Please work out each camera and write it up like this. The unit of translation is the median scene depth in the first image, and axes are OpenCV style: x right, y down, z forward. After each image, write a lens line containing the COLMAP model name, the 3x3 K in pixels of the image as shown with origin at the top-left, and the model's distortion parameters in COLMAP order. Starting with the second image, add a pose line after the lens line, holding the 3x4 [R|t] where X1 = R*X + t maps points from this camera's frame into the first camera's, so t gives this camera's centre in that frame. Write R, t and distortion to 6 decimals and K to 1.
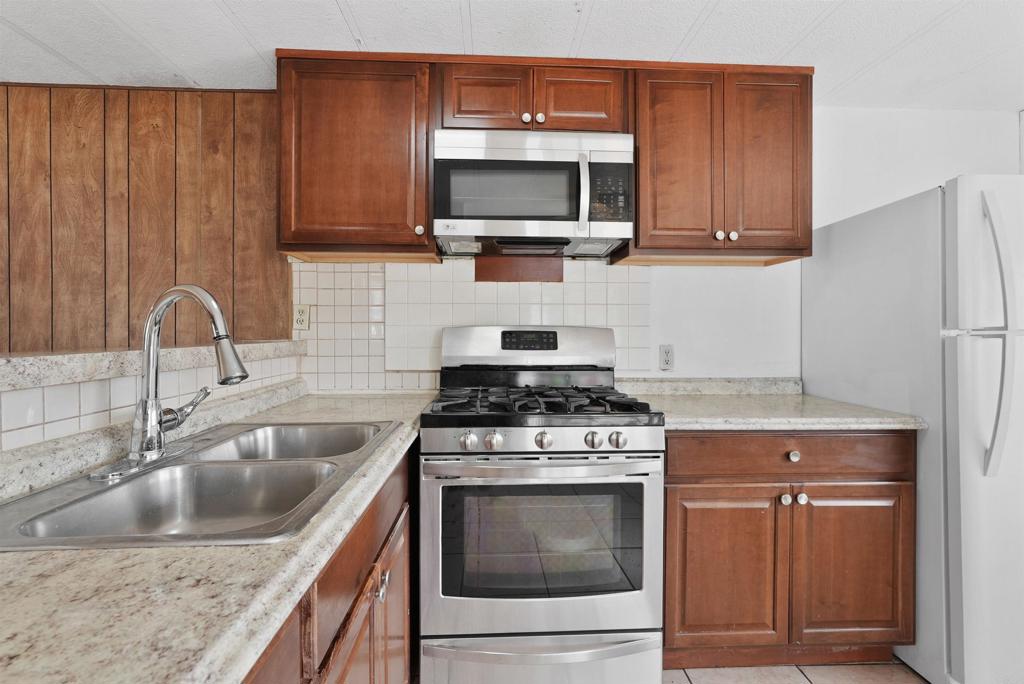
lens RADIAL K [[456.2, 0, 510.5], [0, 456.2, 332.4], [0, 0, 1]] dist [-0.014785, 0.007684]
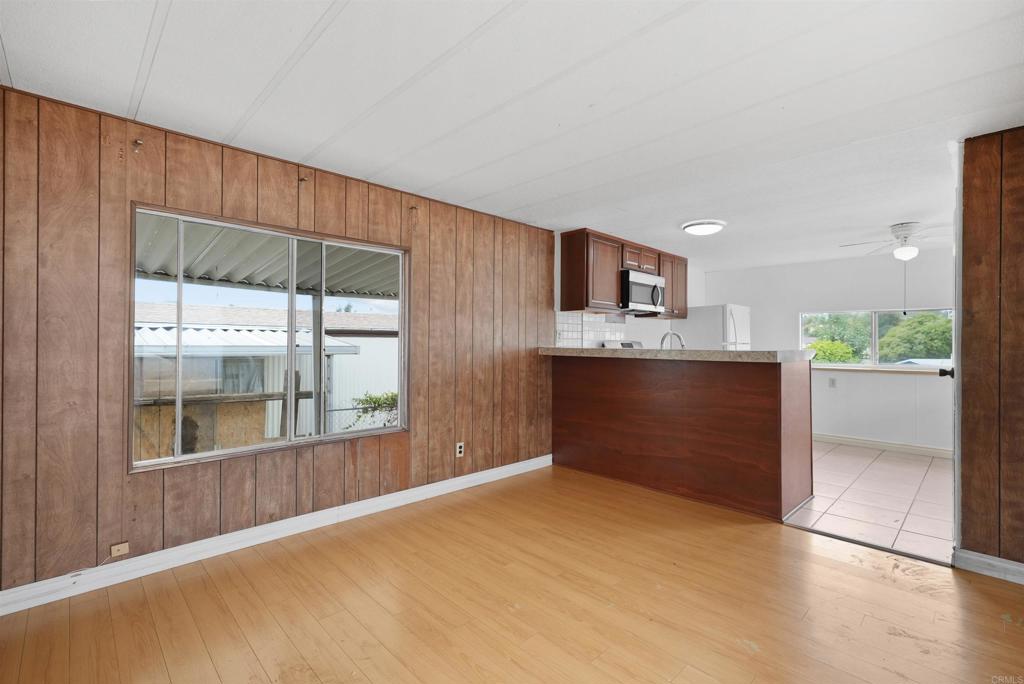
lens RADIAL K [[456.2, 0, 513.2], [0, 456.2, 342.5], [0, 0, 1]] dist [-0.014785, 0.007684]
pose [[0.749767, 0.003708, 0.661692, -2.350917], [-0.001713, 0.999992, -0.003663, 0.006294], [-0.661700, 0.001612, 0.749767, -0.567290]]
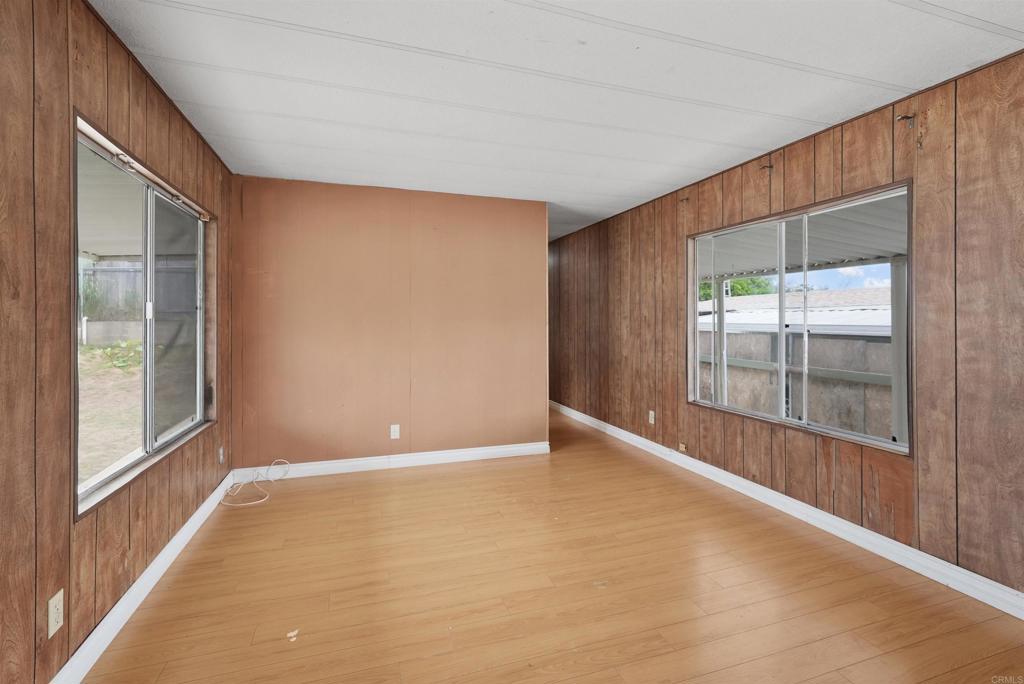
lens RADIAL K [[456.2, 0, 511.0], [0, 456.2, 318.8], [0, 0, 1]] dist [-0.014785, 0.007684]
pose [[0.281770, -0.004672, -0.959471, -0.597618], [-0.004390, 0.999971, -0.006159, 0.001671], [0.959472, 0.005948, 0.281741, -0.265408]]
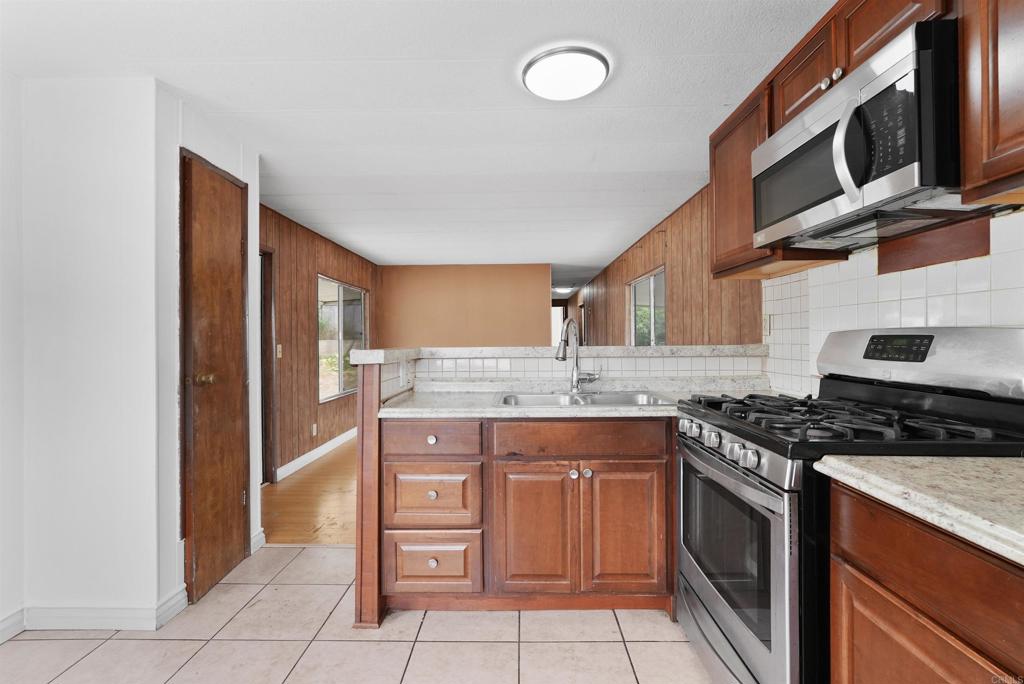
lens RADIAL K [[456.2, 0, 511.4], [0, 456.2, 337.5], [0, 0, 1]] dist [-0.014785, 0.007684]
pose [[-0.061762, -0.003734, -0.998084, 0.882517], [0.002797, 0.999988, -0.003914, 0.001904], [0.998087, -0.003033, -0.061751, 0.453583]]
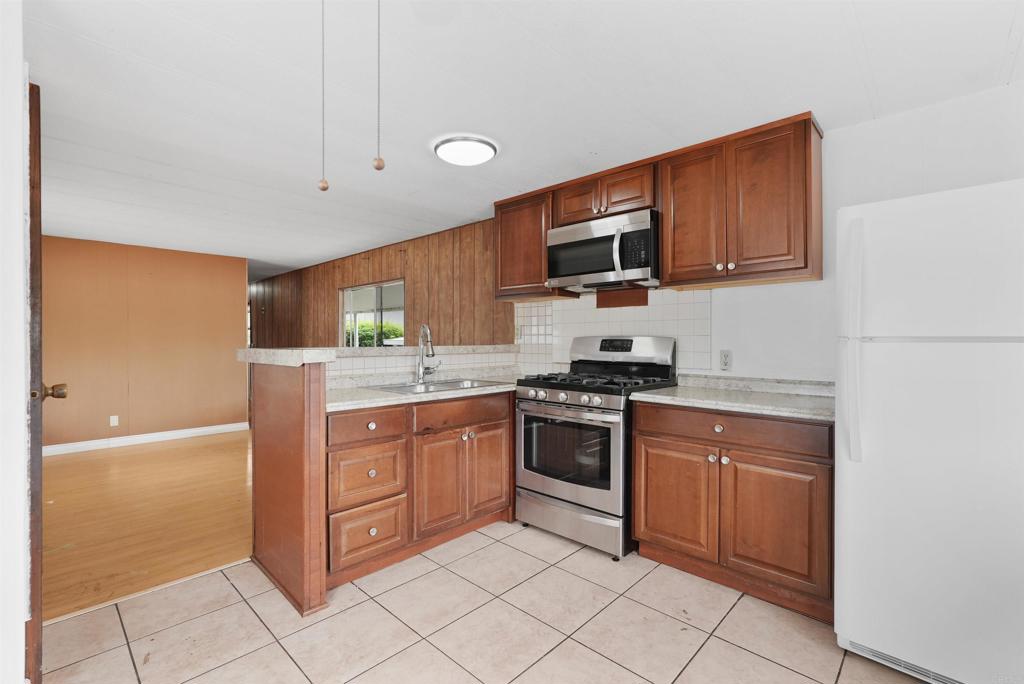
lens RADIAL K [[456.2, 0, 513.2], [0, 456.2, 340.2], [0, 0, 1]] dist [-0.014785, 0.007684]
pose [[0.694727, -0.000093, -0.719274, 0.987977], [-0.001721, 0.999997, -0.001791, 0.003426], [0.719272, 0.002482, 0.694724, -0.356073]]
